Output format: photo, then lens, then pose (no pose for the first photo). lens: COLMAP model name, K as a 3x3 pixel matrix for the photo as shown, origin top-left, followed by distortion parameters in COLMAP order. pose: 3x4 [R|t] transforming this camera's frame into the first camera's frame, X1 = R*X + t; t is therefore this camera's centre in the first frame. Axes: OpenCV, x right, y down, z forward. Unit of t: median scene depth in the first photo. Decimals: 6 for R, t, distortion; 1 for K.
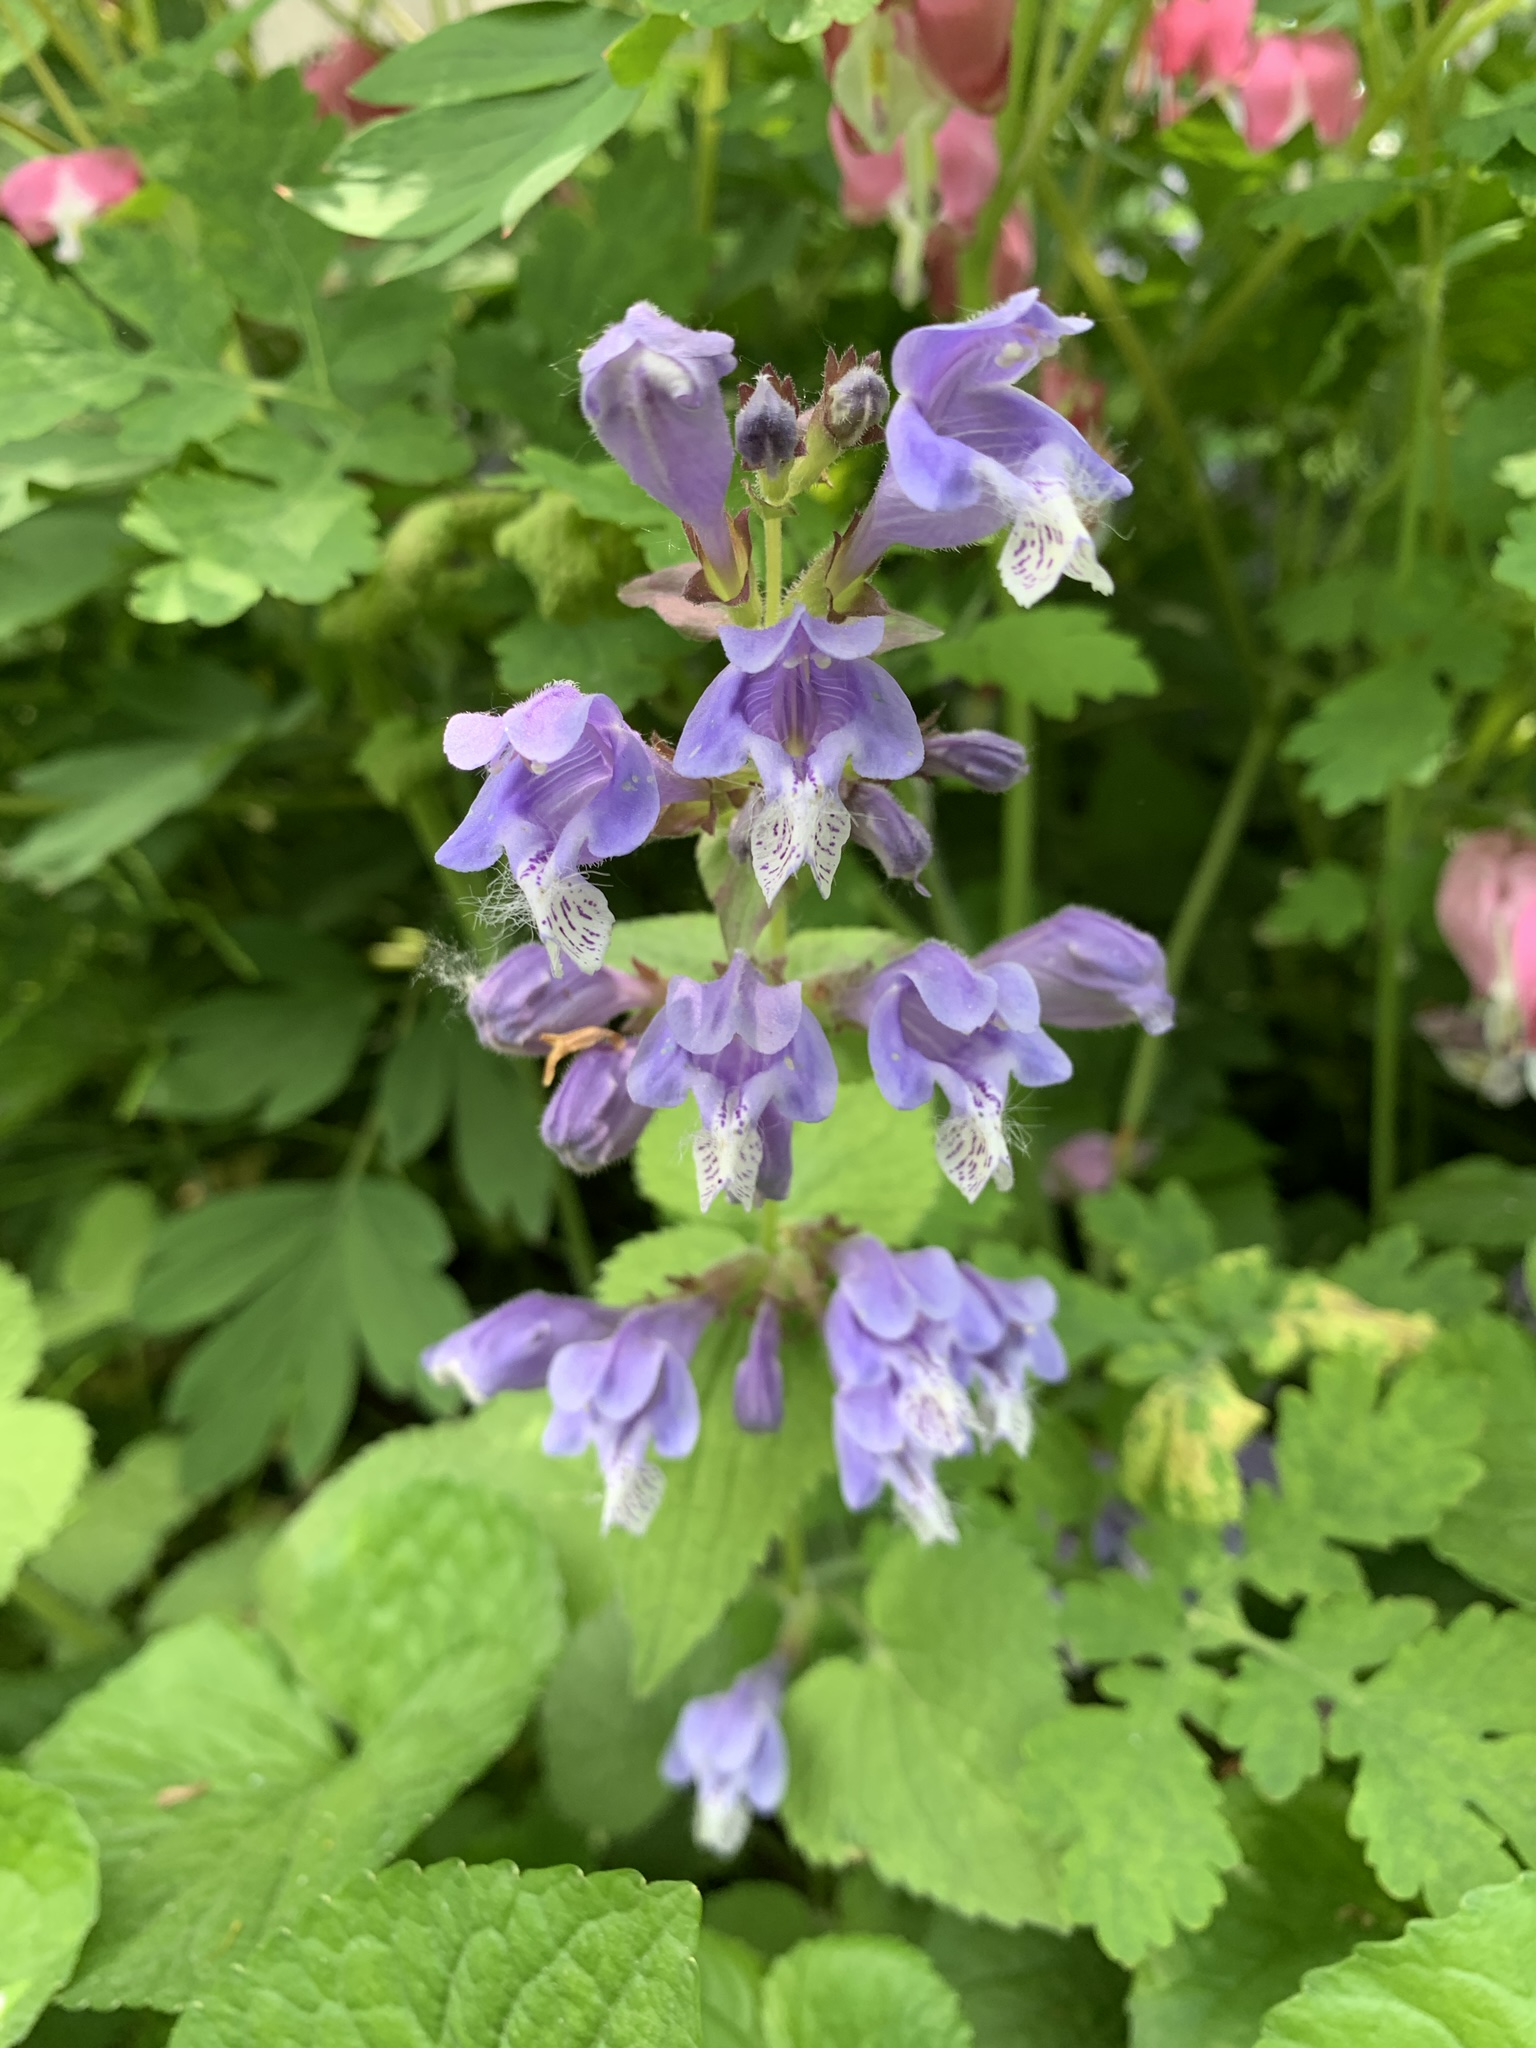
lens RADIAL K [[1602.8, 0, 768.0], [0, 1602.8, 1024.0], [0, 0, 1]] dist [0.060651, -0.219534]
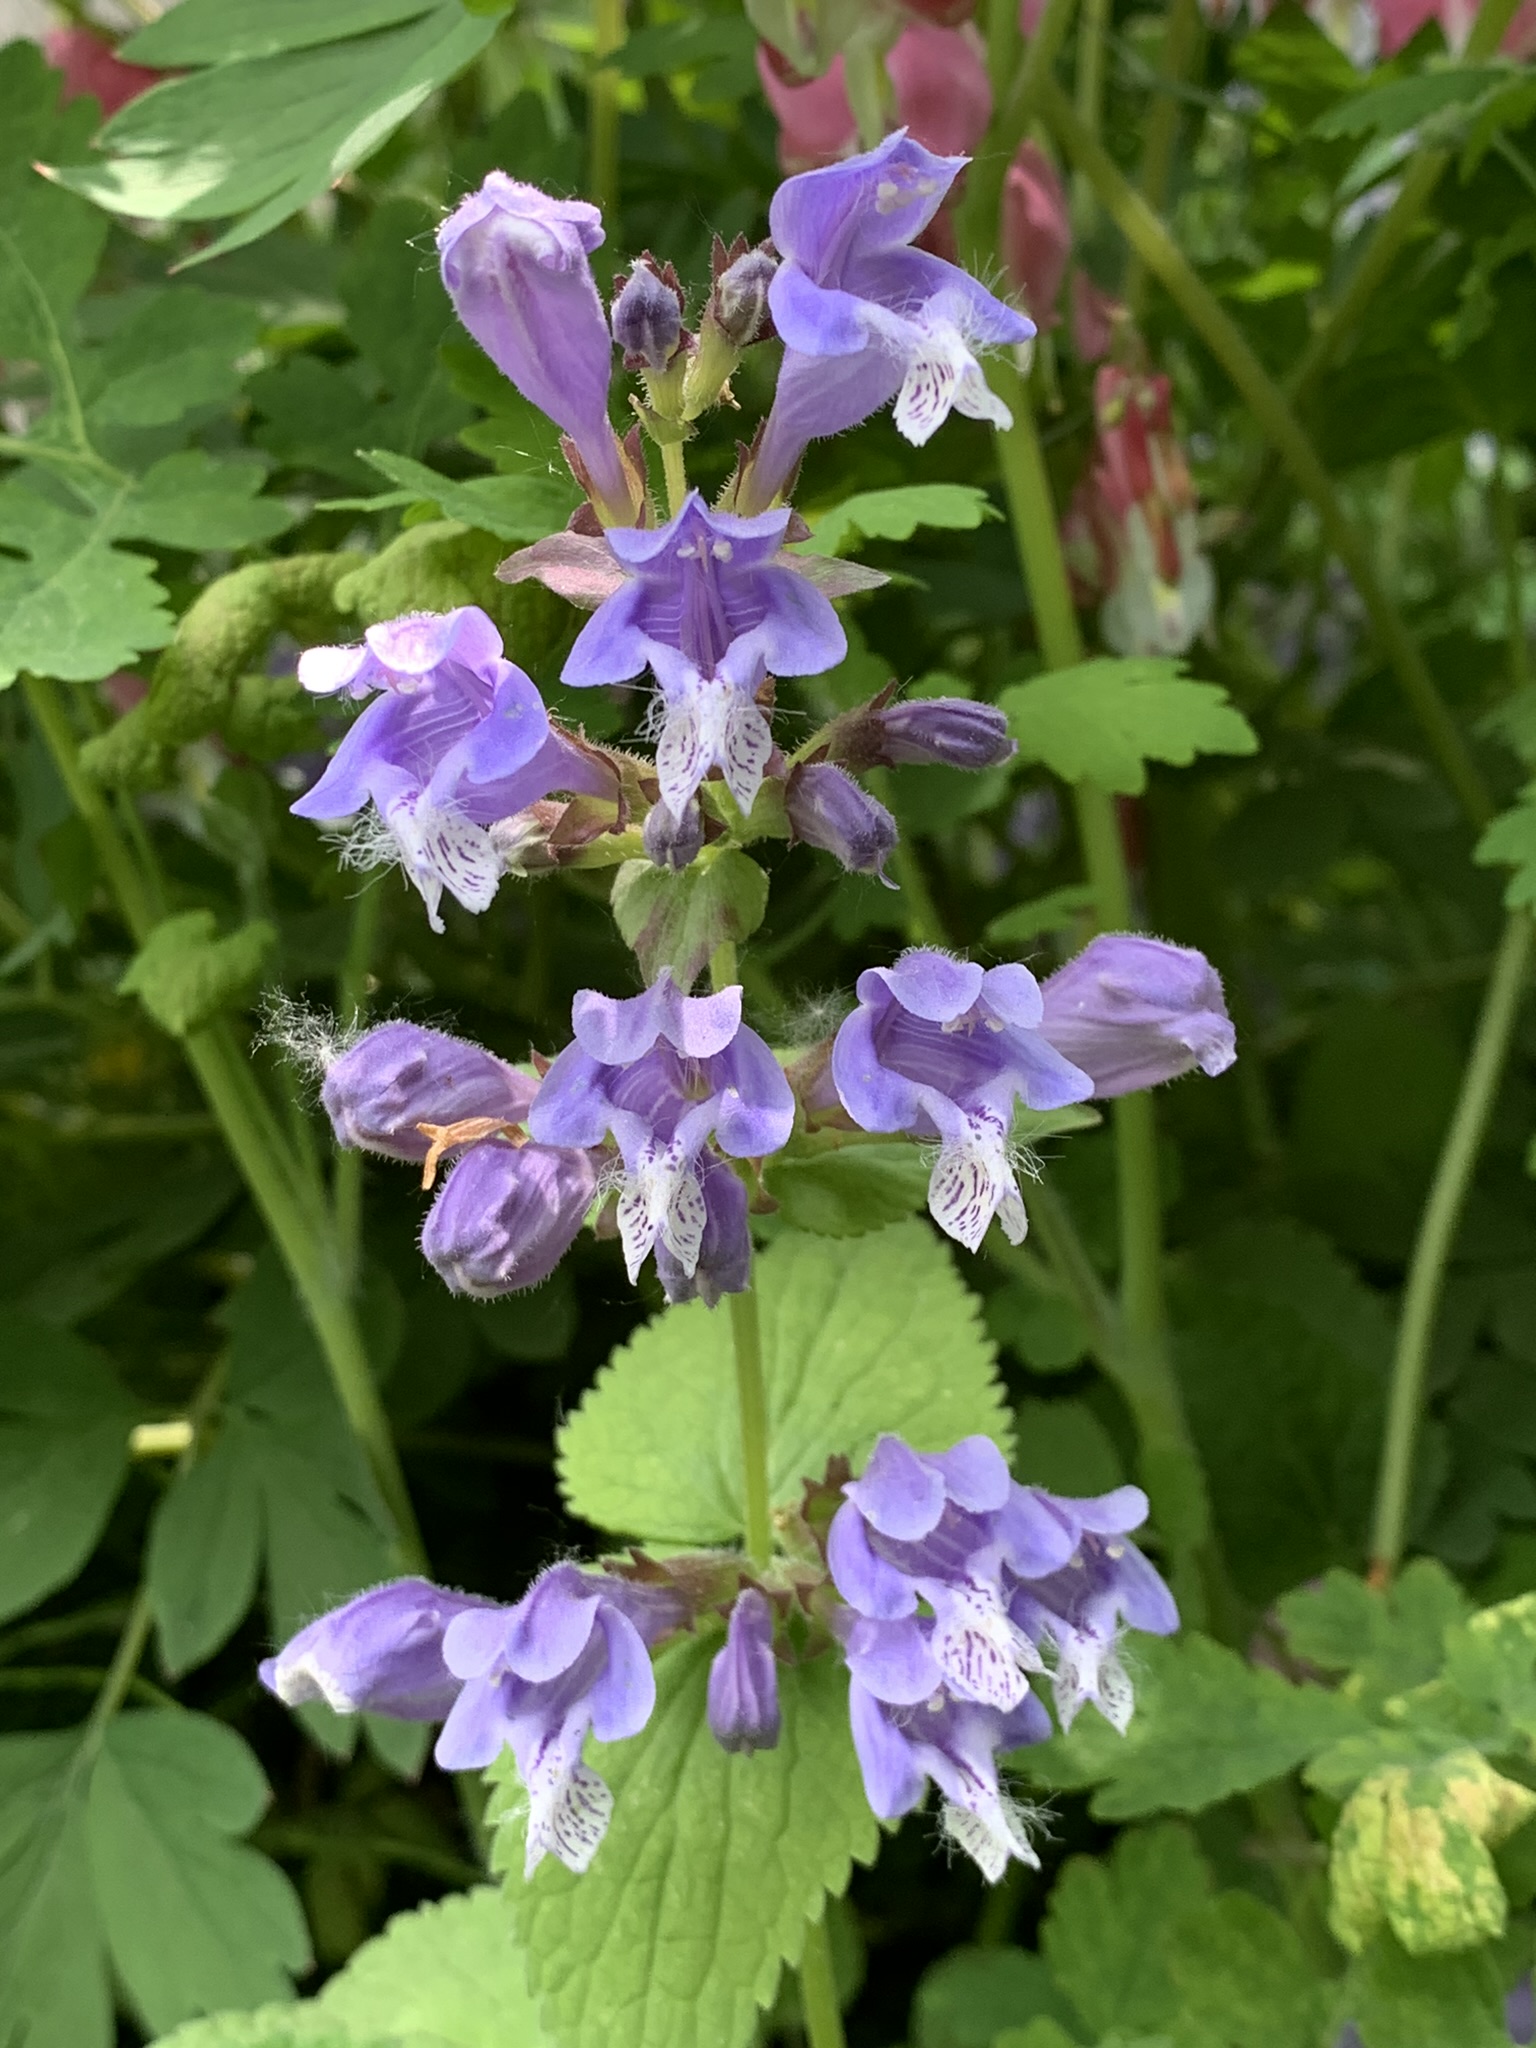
lens RADIAL K [[3112.7, 0, 826.8], [0, 3112.7, 1020.2], [0, 0, 1]] dist [0.248970, -1.568639]
pose [[0.997933, -0.063800, 0.007735, 0.048855], [0.063759, 0.967724, -0.243813, 0.360276], [0.008070, 0.243802, 0.969791, -0.492360]]
